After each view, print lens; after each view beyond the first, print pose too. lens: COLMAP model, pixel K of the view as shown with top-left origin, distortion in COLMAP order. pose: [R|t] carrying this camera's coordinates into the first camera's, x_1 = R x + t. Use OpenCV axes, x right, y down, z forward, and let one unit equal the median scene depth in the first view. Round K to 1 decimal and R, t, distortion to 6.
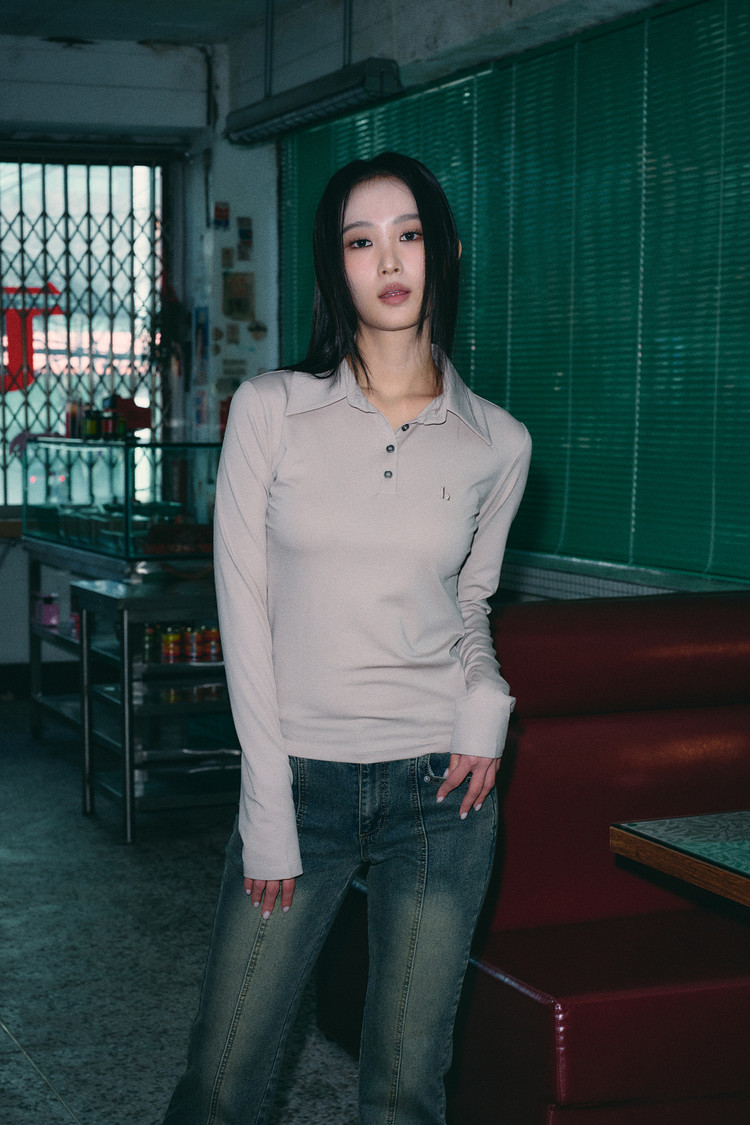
lens RADIAL K [[2093.5, 0, 357.3], [0, 2093.5, 567.6], [0, 0, 1]] dist [-0.028586, 0.096761]
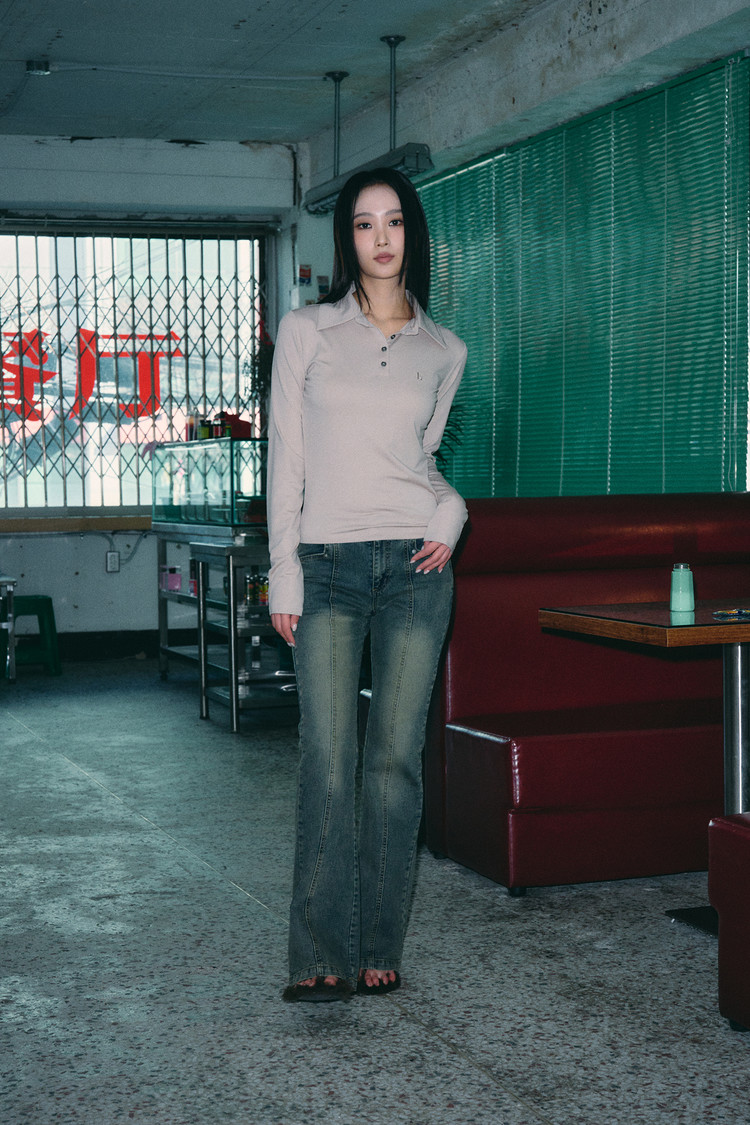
lens RADIAL K [[1893.3, 0, 365.9], [0, 1893.3, 550.3], [0, 0, 1]] dist [-0.005066, -0.054176]
pose [[0.999042, -0.011268, -0.042275, 0.021062], [0.009439, 0.999022, -0.043195, 0.055017], [0.042721, 0.042755, 0.998172, -0.162492]]
